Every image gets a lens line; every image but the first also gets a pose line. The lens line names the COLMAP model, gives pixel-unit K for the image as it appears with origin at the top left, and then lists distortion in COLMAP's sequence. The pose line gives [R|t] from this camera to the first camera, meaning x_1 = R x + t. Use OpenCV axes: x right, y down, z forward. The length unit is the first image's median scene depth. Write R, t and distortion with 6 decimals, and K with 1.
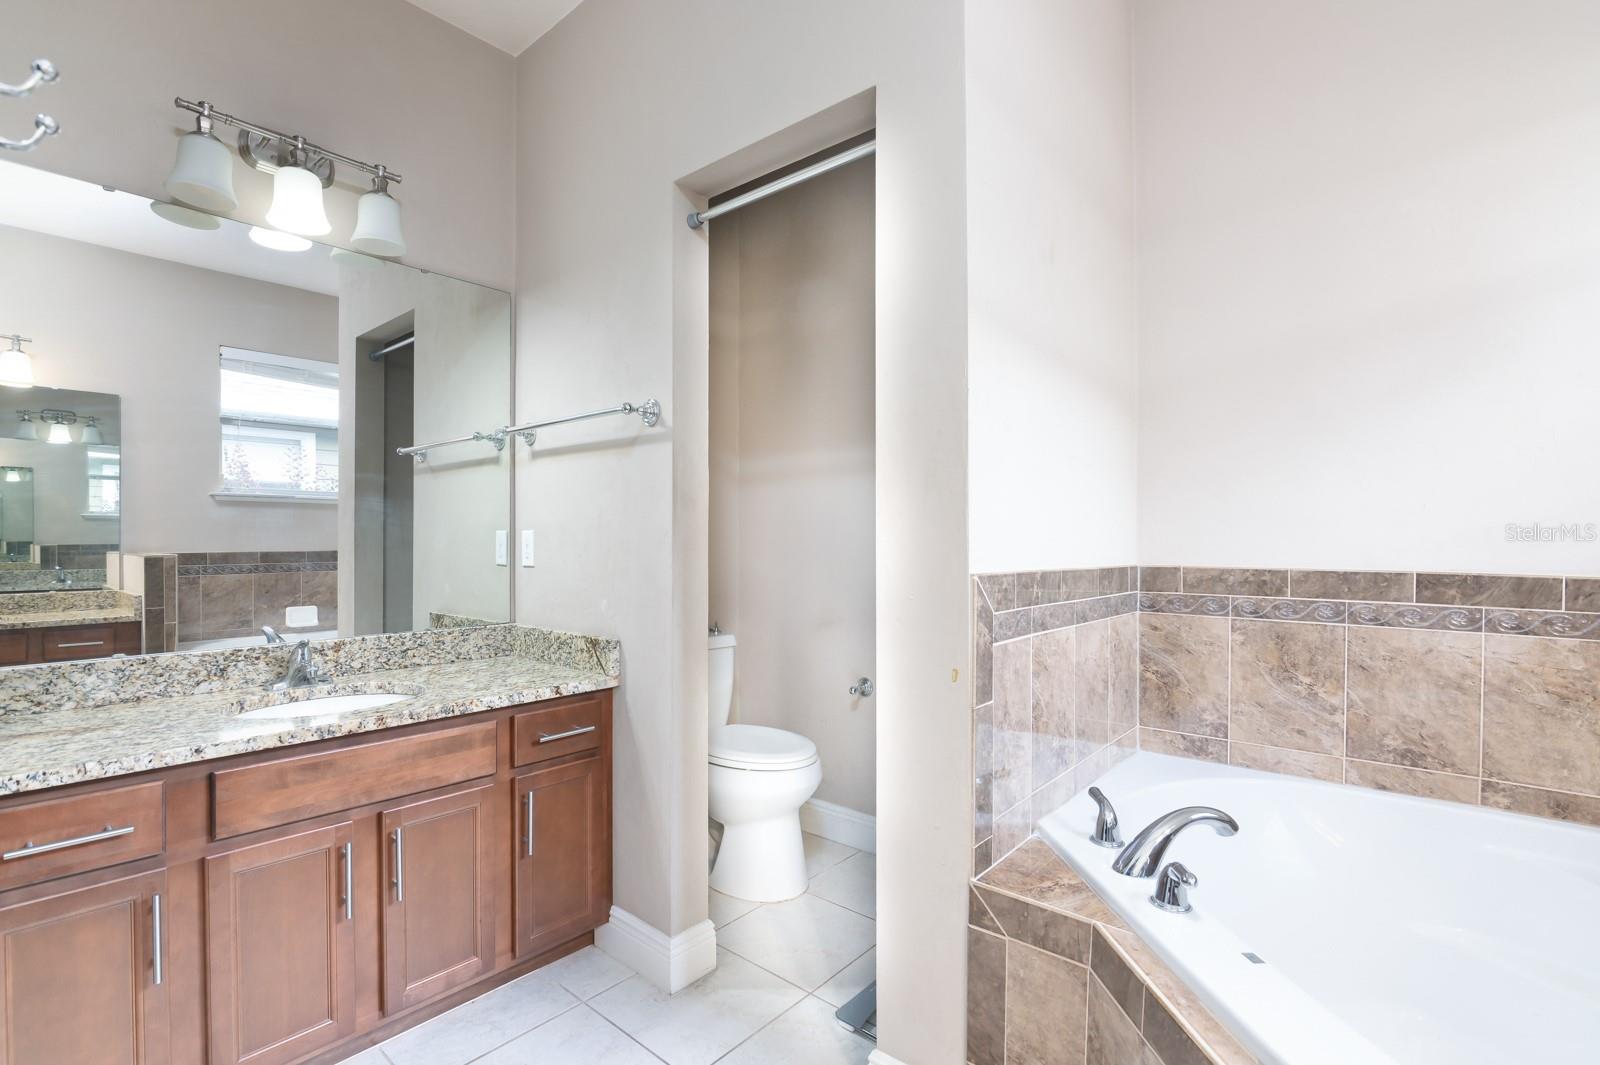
lens RADIAL K [[750.7, 0, 805.2], [0, 750.7, 525.8], [0, 0, 1]] dist [-0.020645, 0.001264]
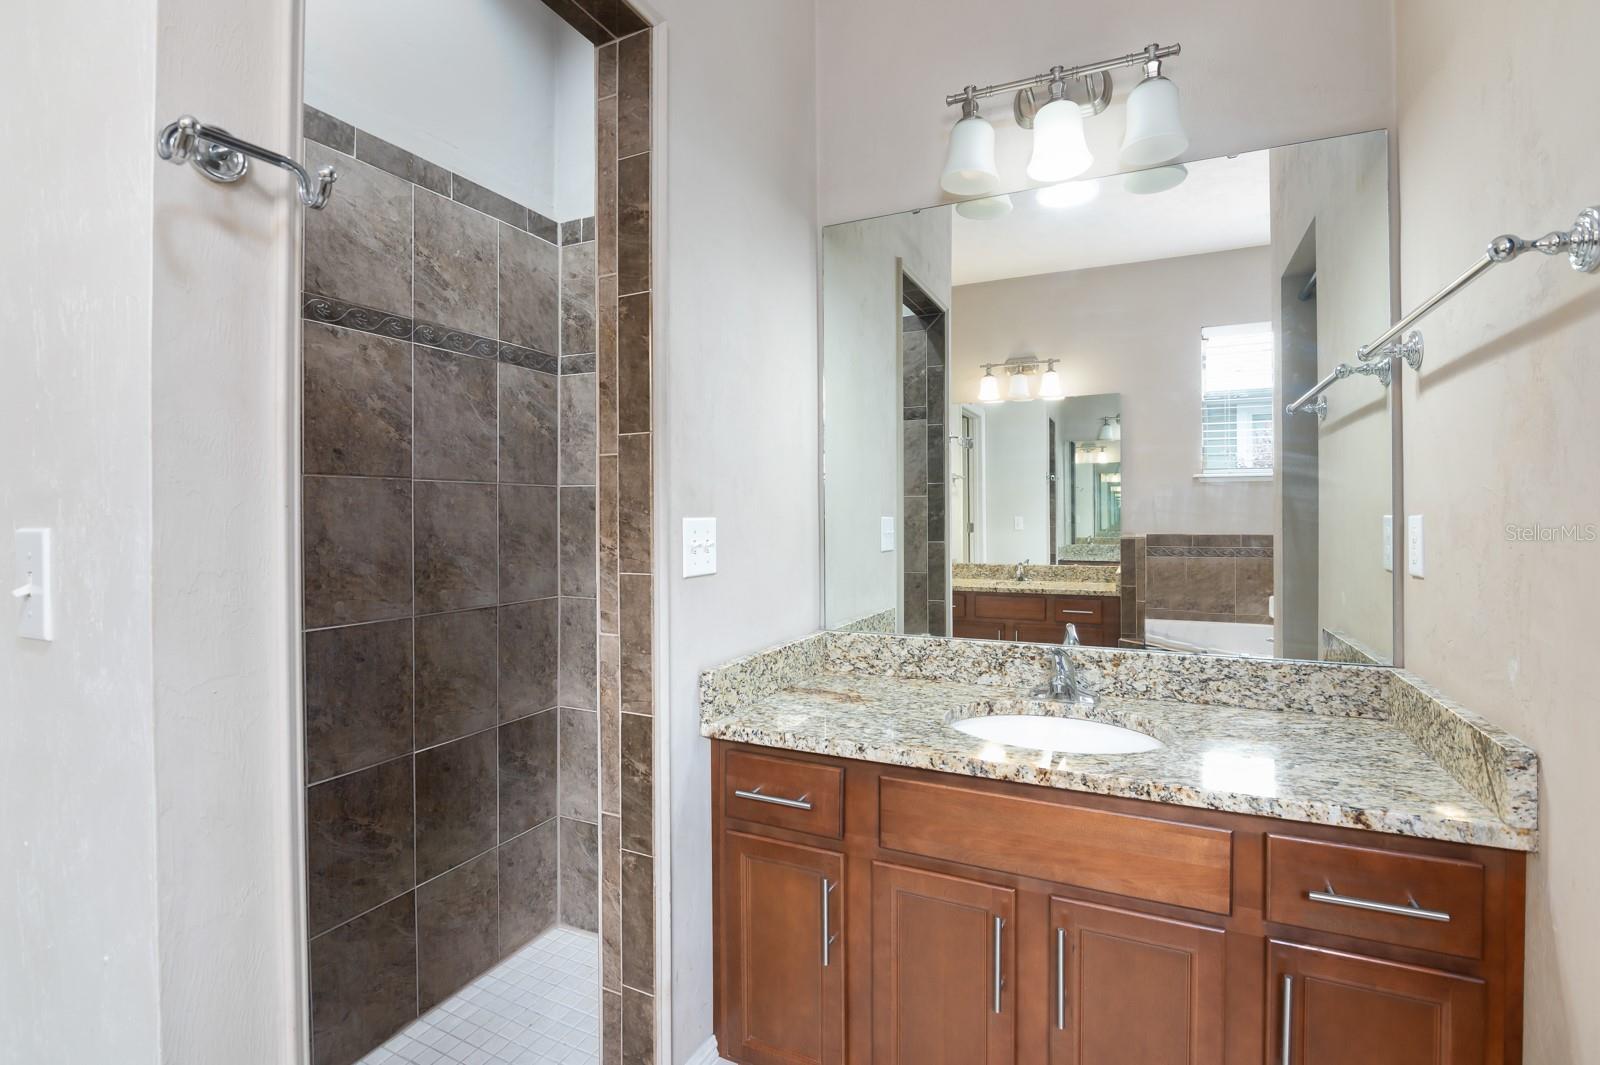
lens RADIAL K [[750.7, 0, 805.2], [0, 750.7, 525.8], [0, 0, 1]] dist [-0.020645, 0.001264]
pose [[0.264636, 0.010628, -0.964290, 0.075083], [0.017629, 0.999719, 0.015856, -0.004011], [0.964187, -0.021196, 0.264374, 0.488057]]
